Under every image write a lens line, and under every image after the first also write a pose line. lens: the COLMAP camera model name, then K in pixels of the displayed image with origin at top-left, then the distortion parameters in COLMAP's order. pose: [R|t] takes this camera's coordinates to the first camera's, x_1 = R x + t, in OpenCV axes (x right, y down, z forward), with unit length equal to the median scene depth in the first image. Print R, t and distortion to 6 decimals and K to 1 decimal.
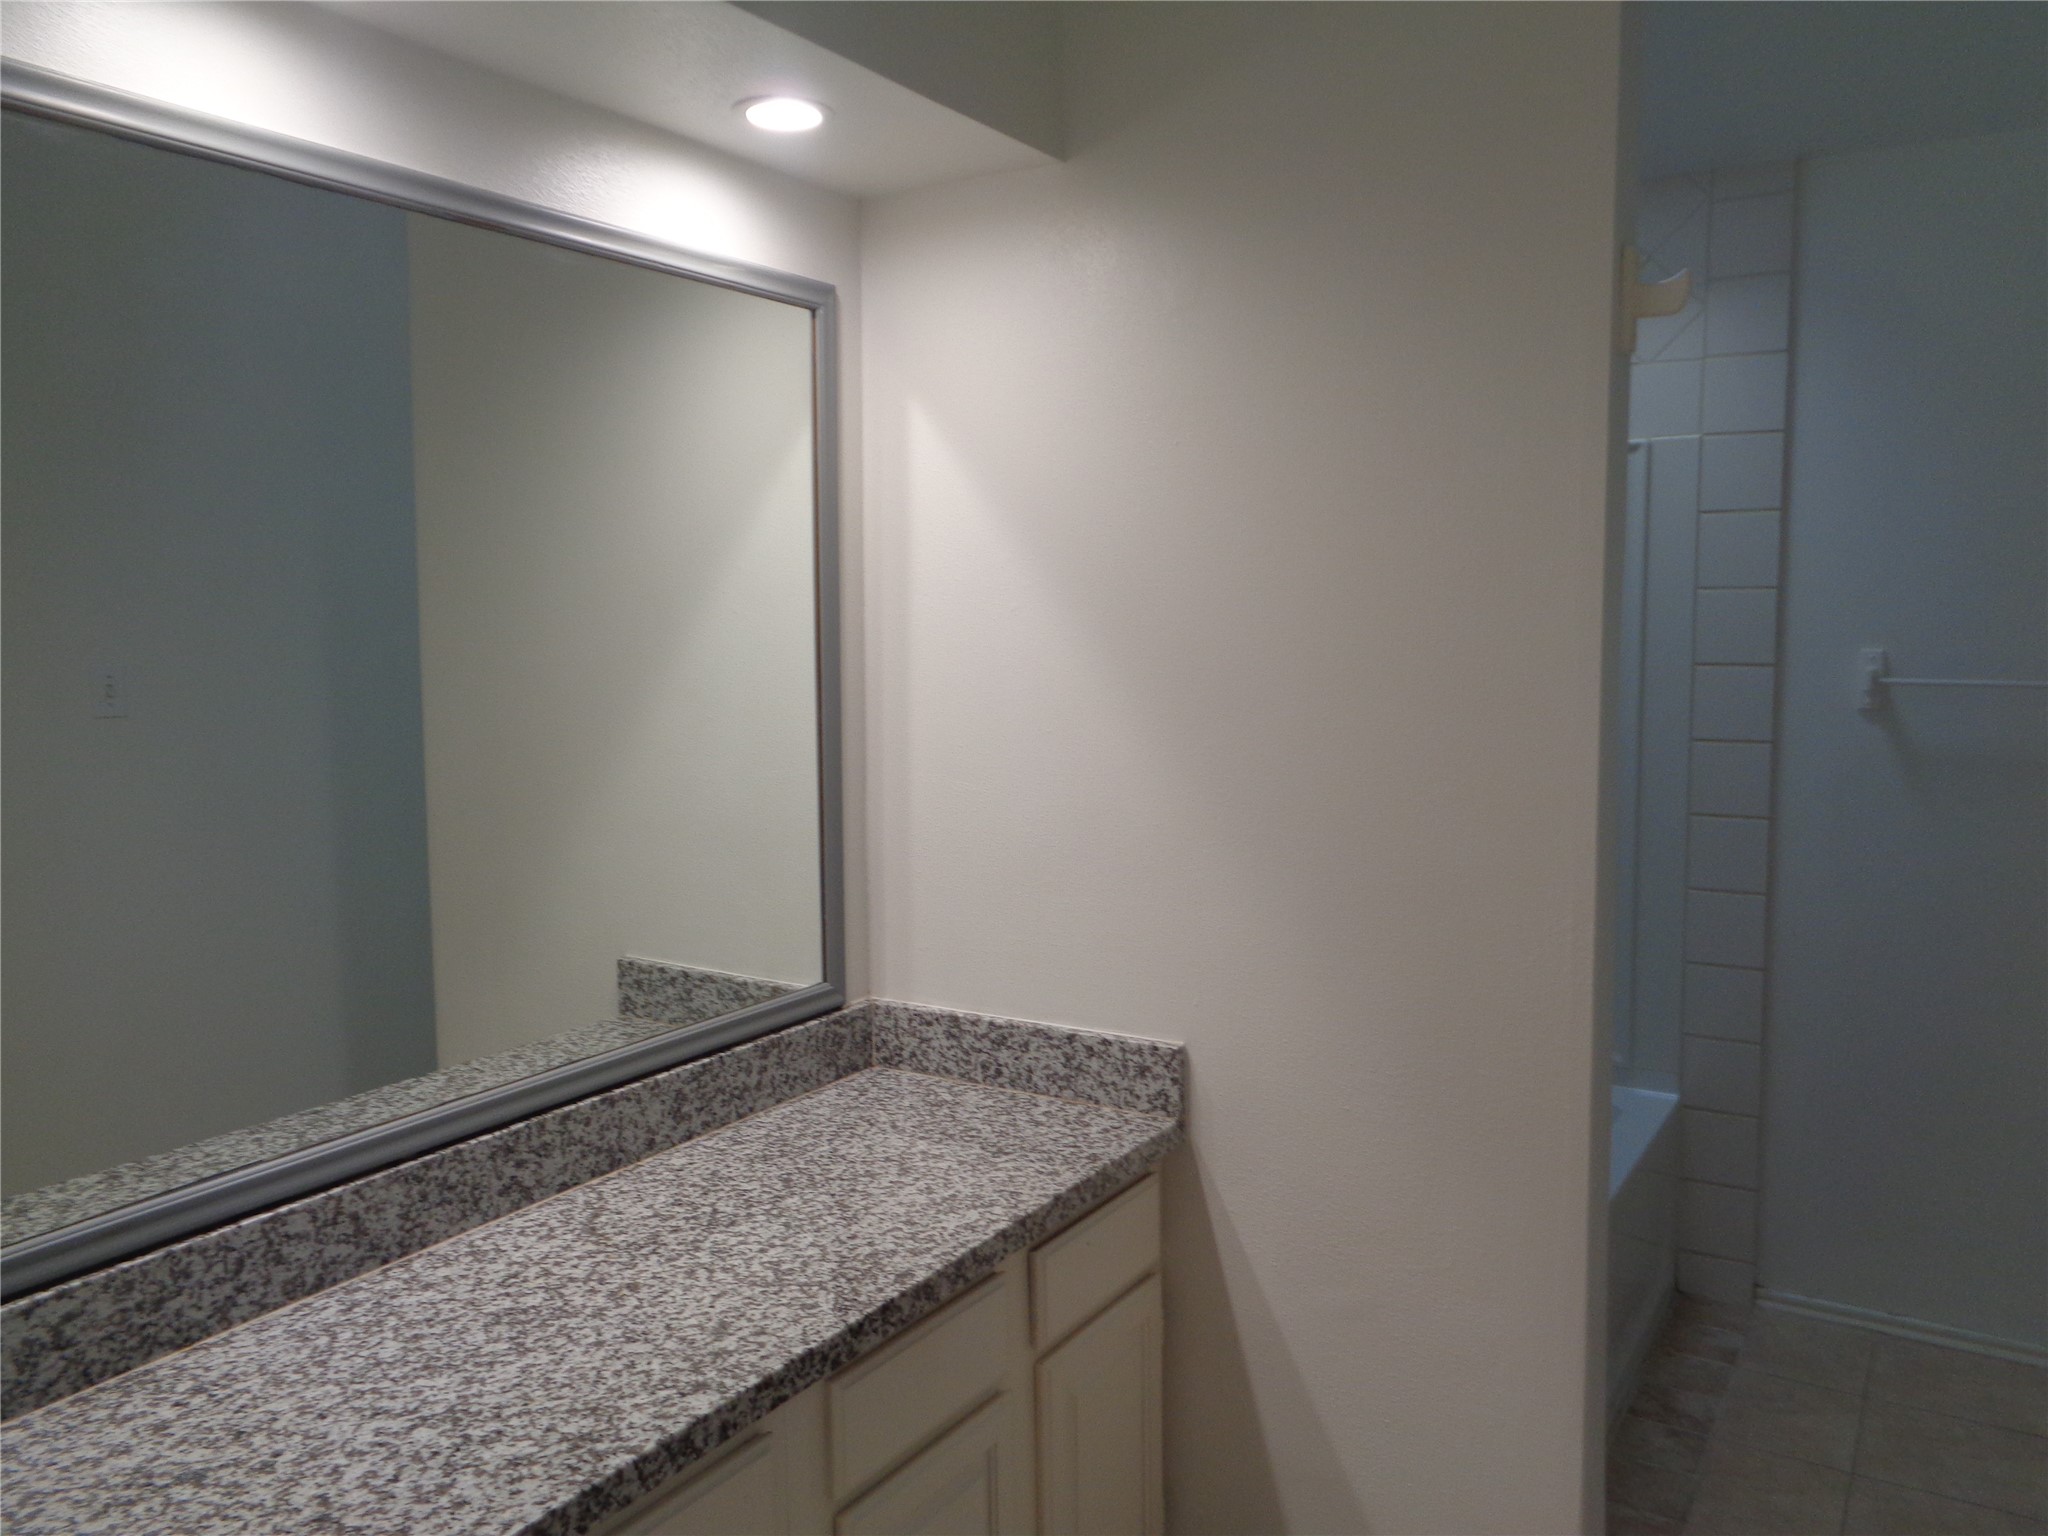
lens RADIAL K [[1573.6, 0, 1025.9], [0, 1573.6, 751.3], [0, 0, 1]] dist [0.012998, 0.015853]
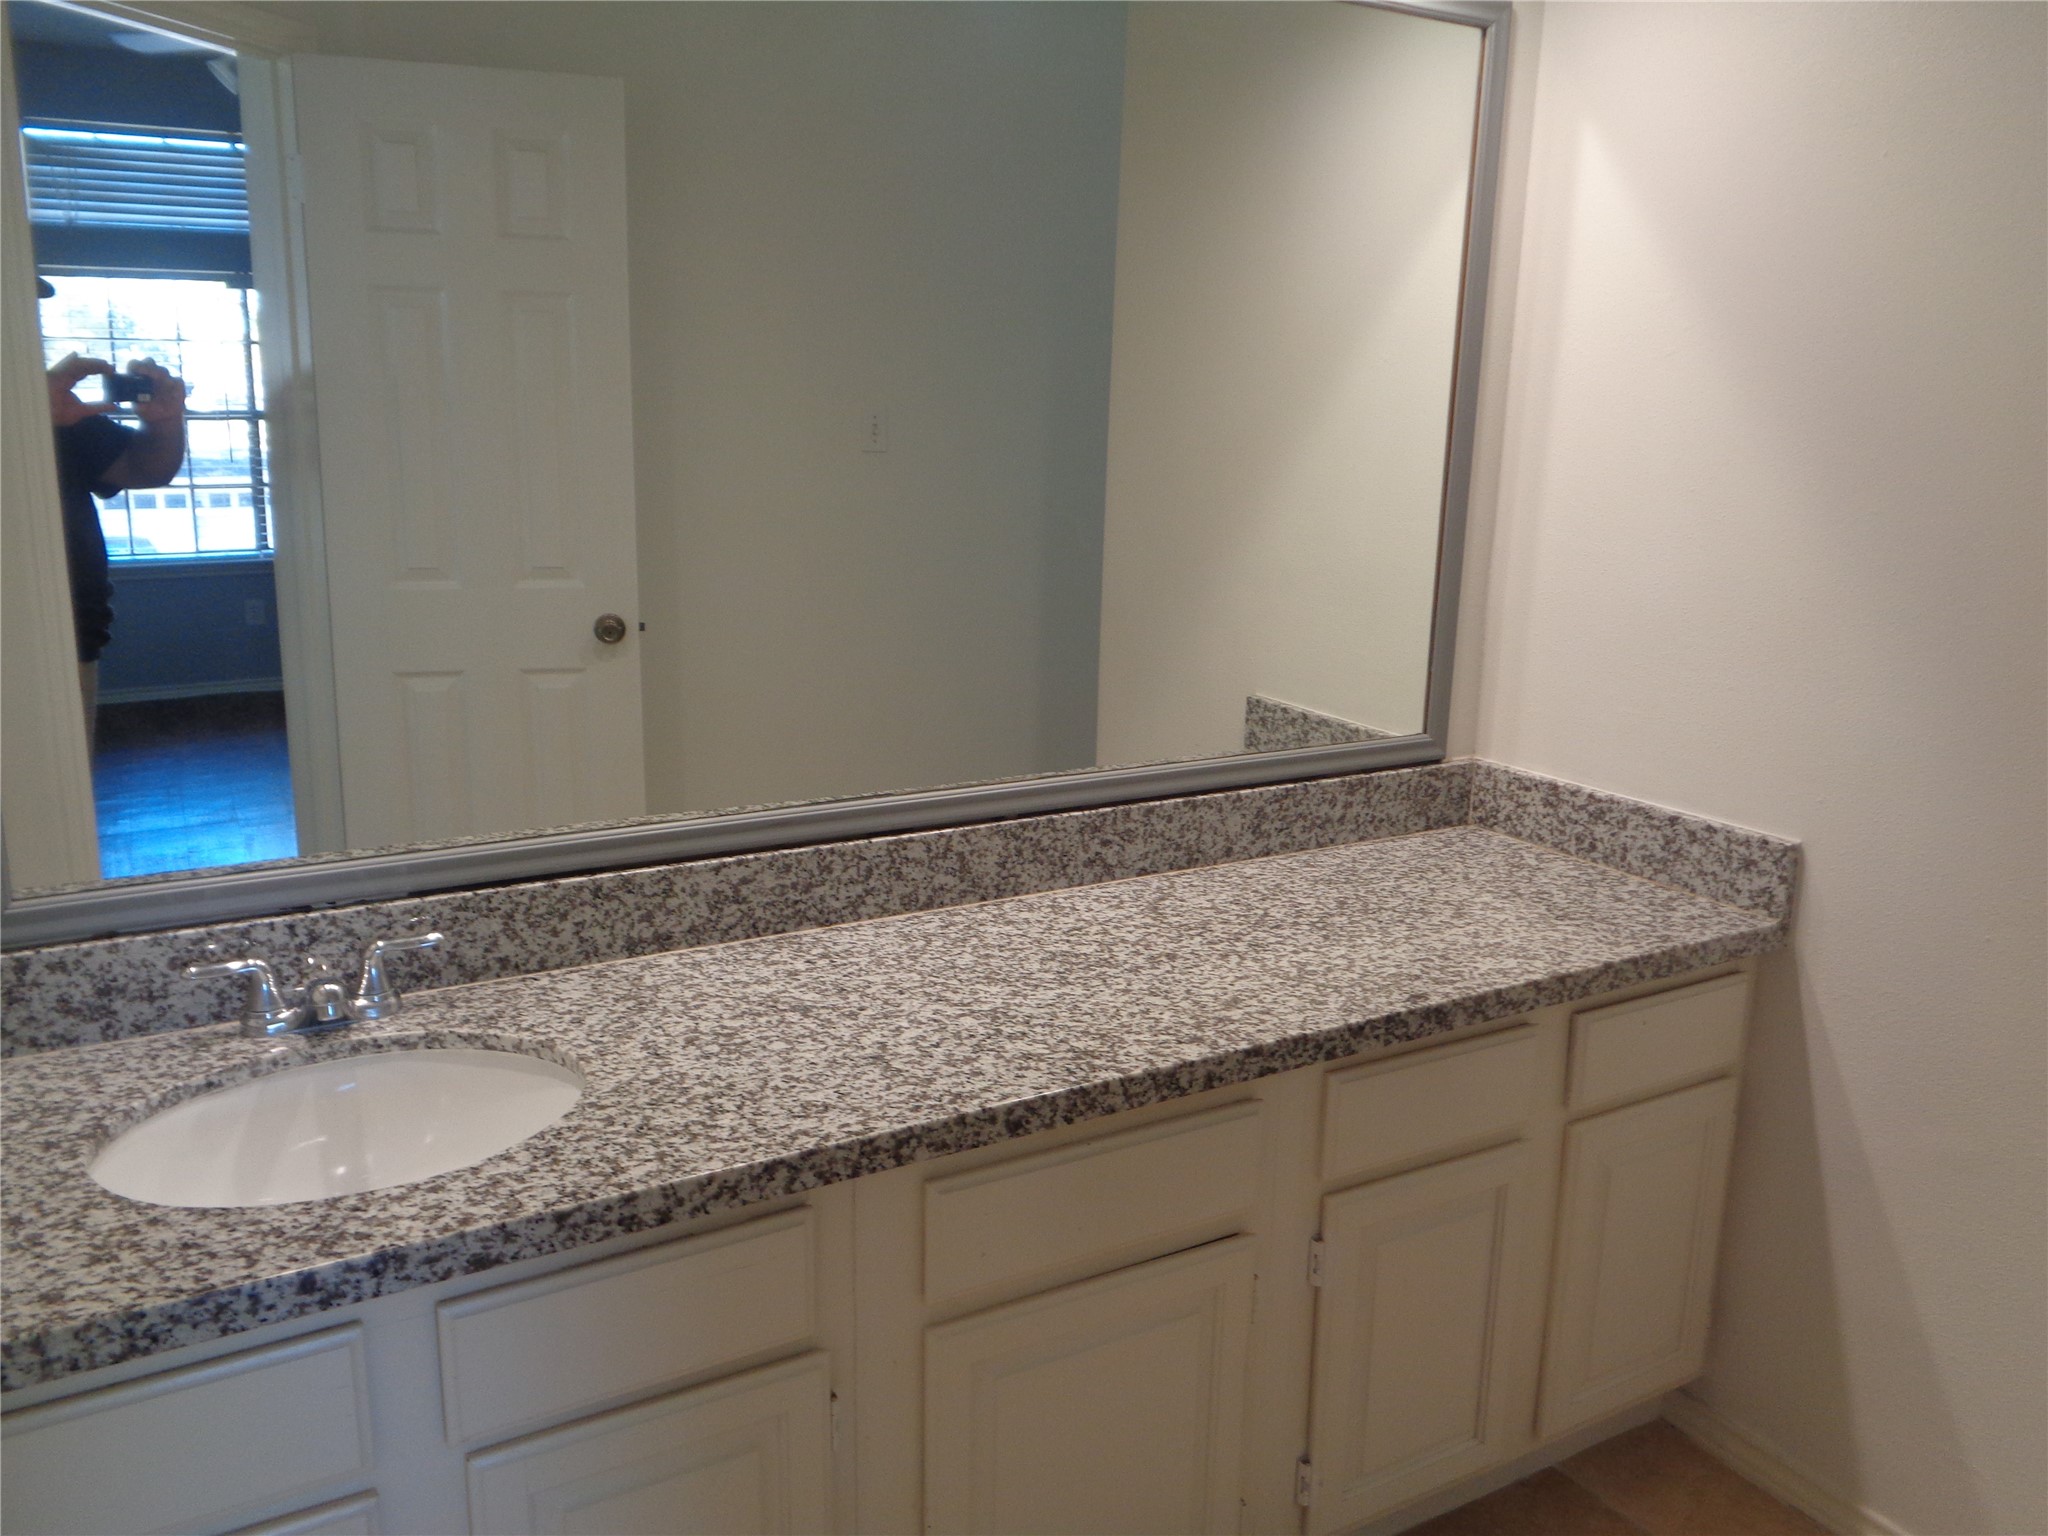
lens RADIAL K [[1573.6, 0, 1025.9], [0, 1573.6, 751.3], [0, 0, 1]] dist [0.012998, 0.015853]
pose [[0.882420, 0.126487, -0.453140, 0.142044], [-0.072011, 0.988144, 0.135595, 0.053856], [0.464918, -0.087020, 0.881067, -0.008853]]
